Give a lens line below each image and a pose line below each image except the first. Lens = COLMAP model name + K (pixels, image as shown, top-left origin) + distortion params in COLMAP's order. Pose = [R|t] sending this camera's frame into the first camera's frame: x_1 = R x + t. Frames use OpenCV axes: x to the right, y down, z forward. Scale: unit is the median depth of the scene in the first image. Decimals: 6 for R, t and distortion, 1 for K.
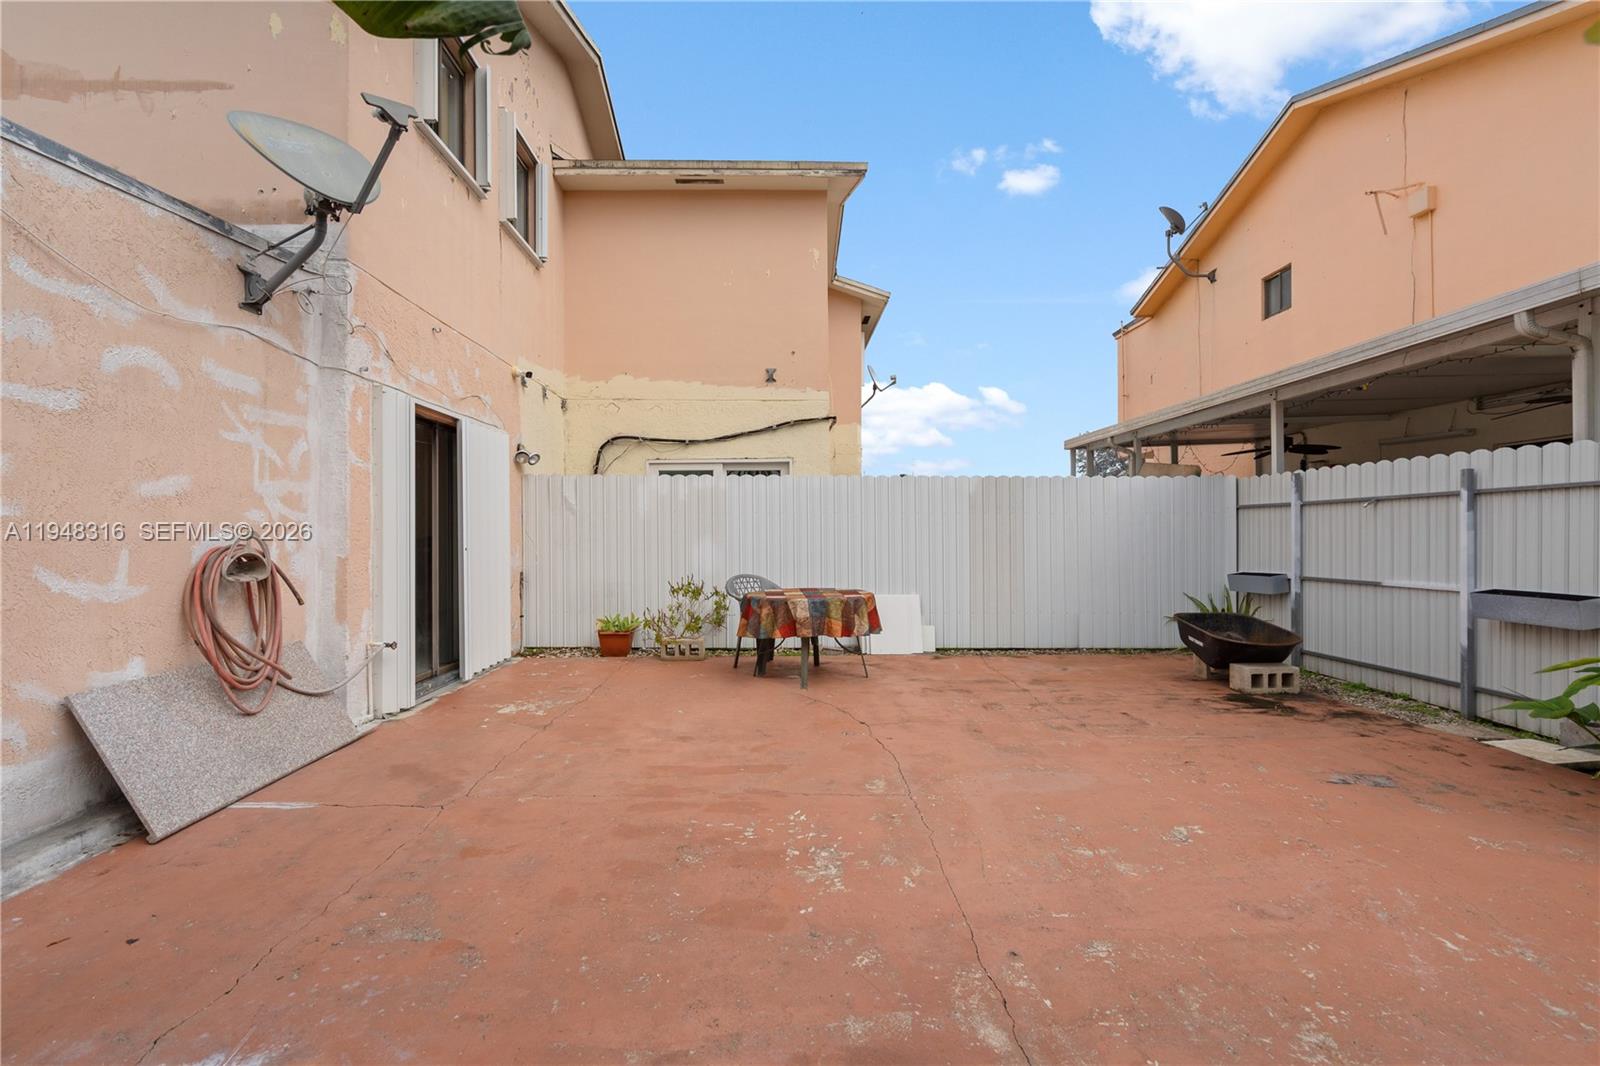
lens RADIAL K [[727.2, 0, 794.6], [0, 727.2, 531.6], [0, 0, 1]] dist [-0.007403, 0.006133]
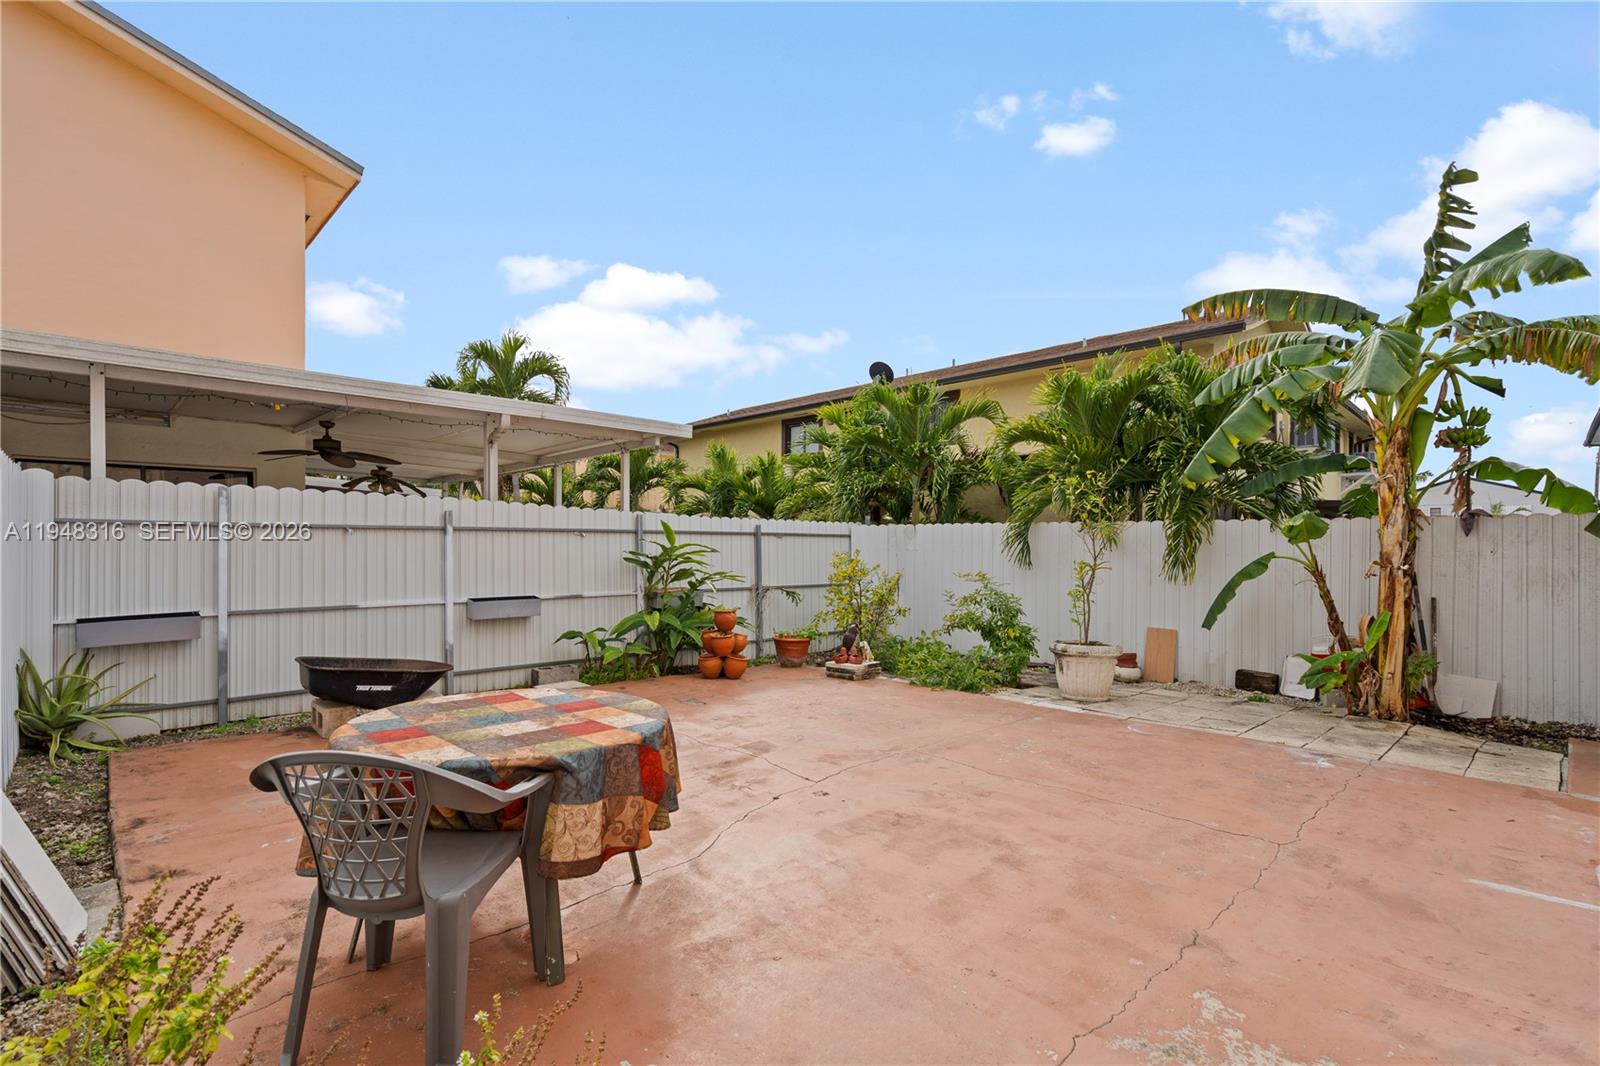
lens RADIAL K [[733.0, 0, 797.6], [0, 733.0, 535.2], [0, 0, 1]] dist [-0.010297, 0.010632]
pose [[-0.687463, 0.012686, 0.726108, -0.683714], [-0.003148, 0.999786, -0.020448, -0.021761], [-0.726212, -0.016343, -0.687276, 2.020785]]
